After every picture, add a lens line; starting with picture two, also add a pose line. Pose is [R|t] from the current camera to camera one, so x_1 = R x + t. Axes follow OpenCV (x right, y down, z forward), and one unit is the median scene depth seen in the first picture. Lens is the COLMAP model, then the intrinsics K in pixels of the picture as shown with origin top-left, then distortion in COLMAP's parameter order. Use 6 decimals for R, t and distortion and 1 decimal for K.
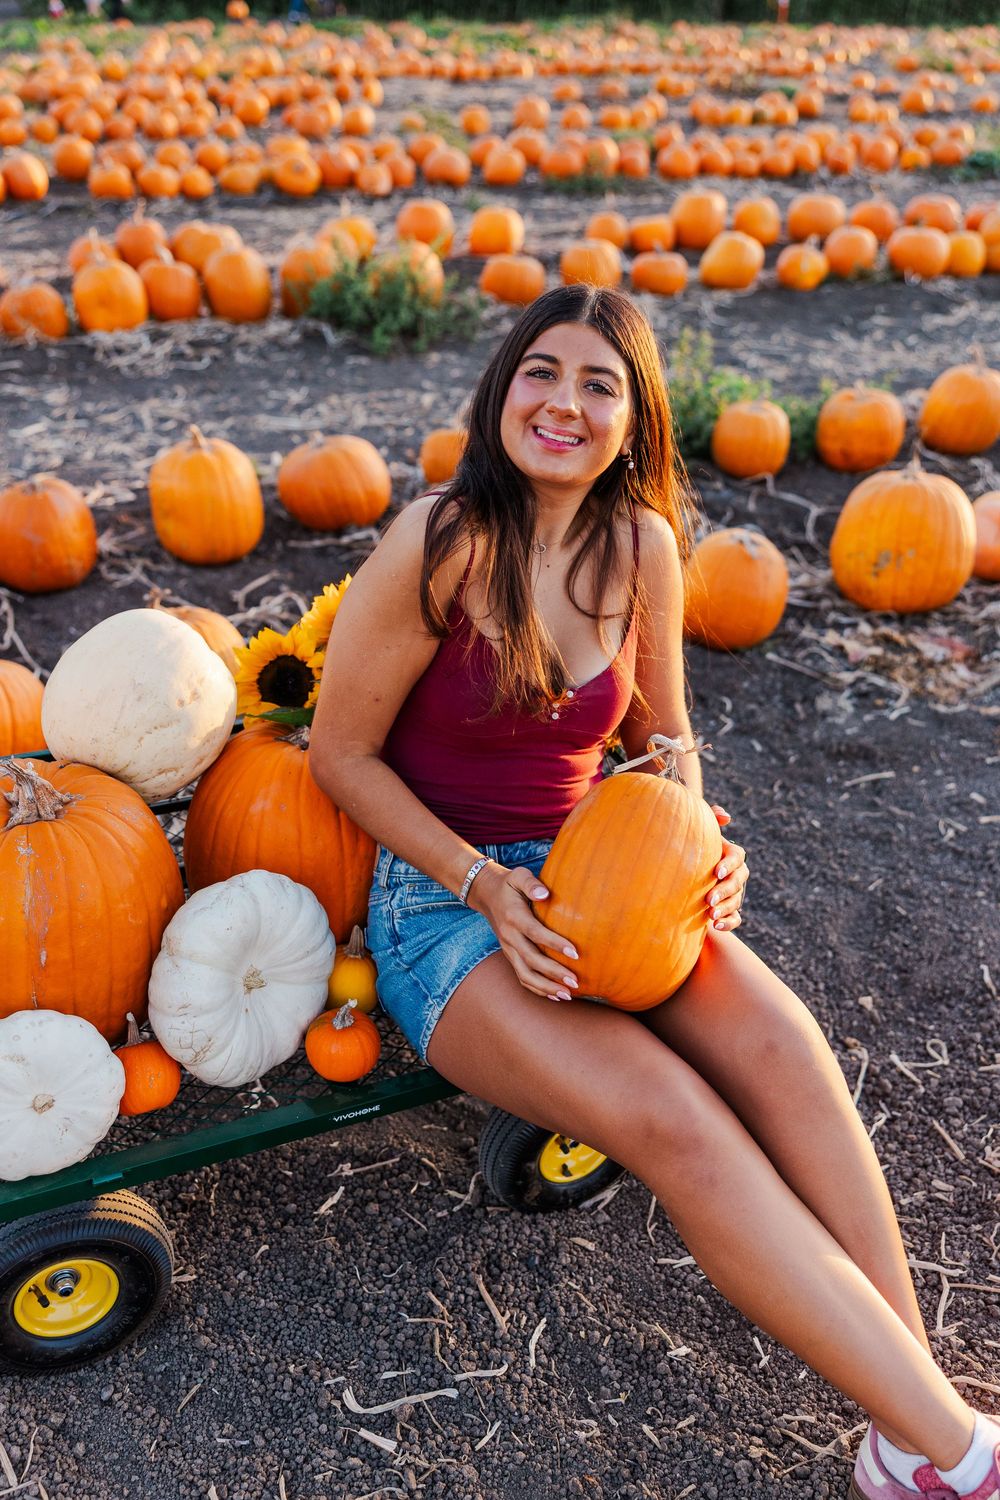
lens RADIAL K [[1539.8, 0, 502.2], [0, 1539.8, 785.1], [0, 0, 1]] dist [-0.006498, 0.015746]
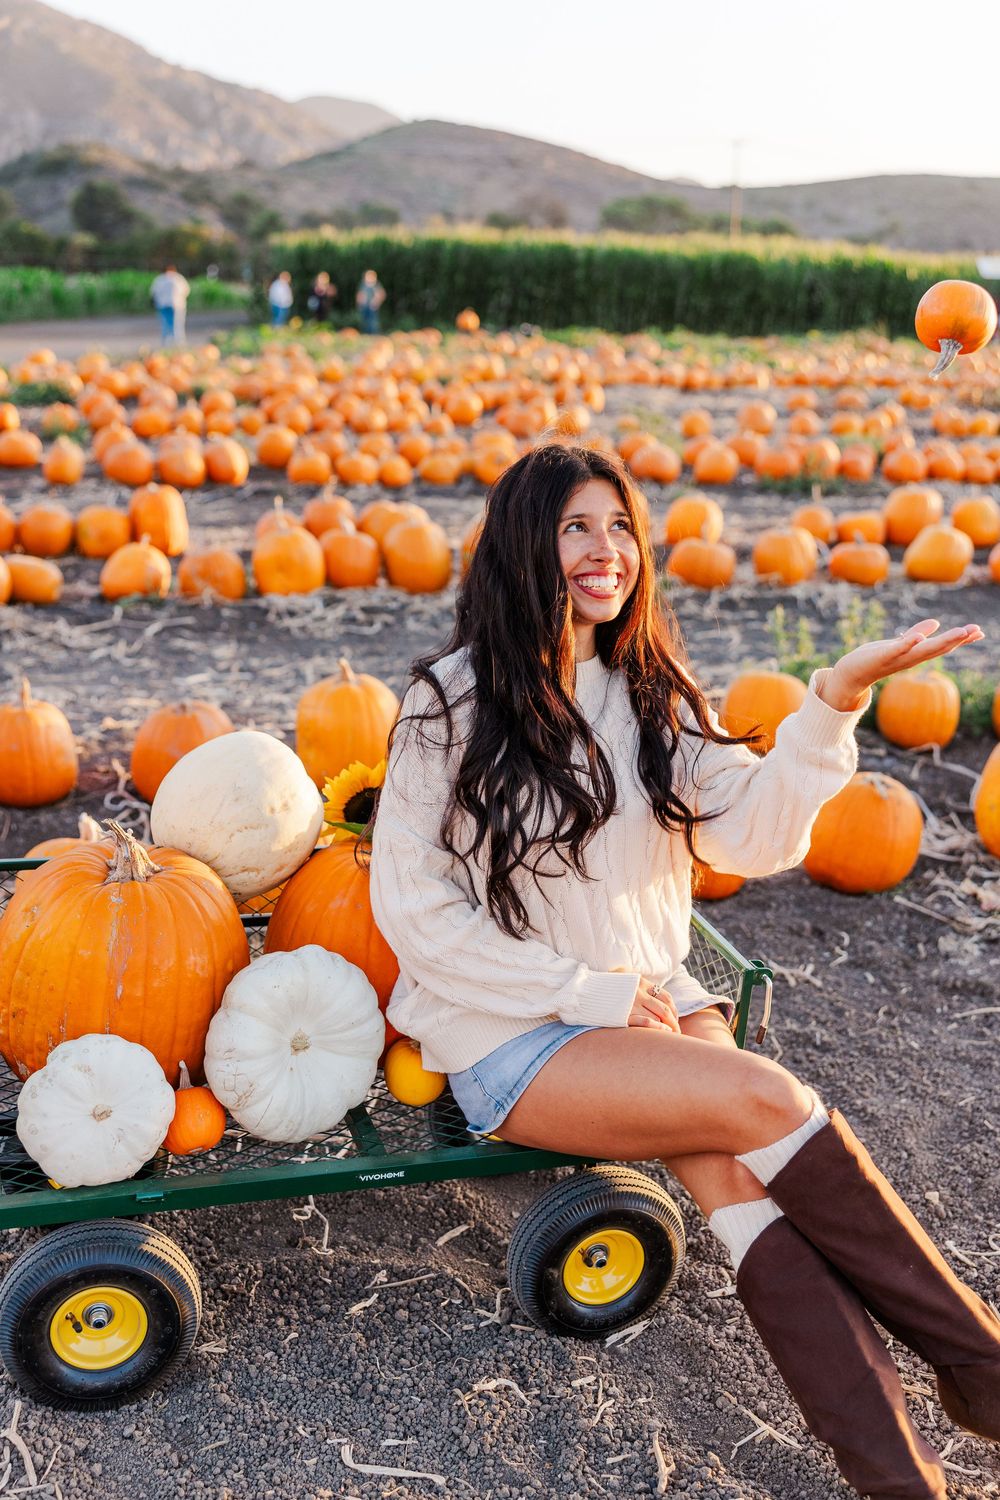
lens RADIAL K [[1817.5, 0, 500.0], [0, 1817.5, 750.0], [0, 0, 1]] dist [-0.003966, 0.018292]
pose [[0.989952, 0.044654, -0.134166, 0.076720], [-0.075251, 0.969680, -0.232506, 0.111852], [0.119716, 0.240266, 0.963297, -0.155437]]
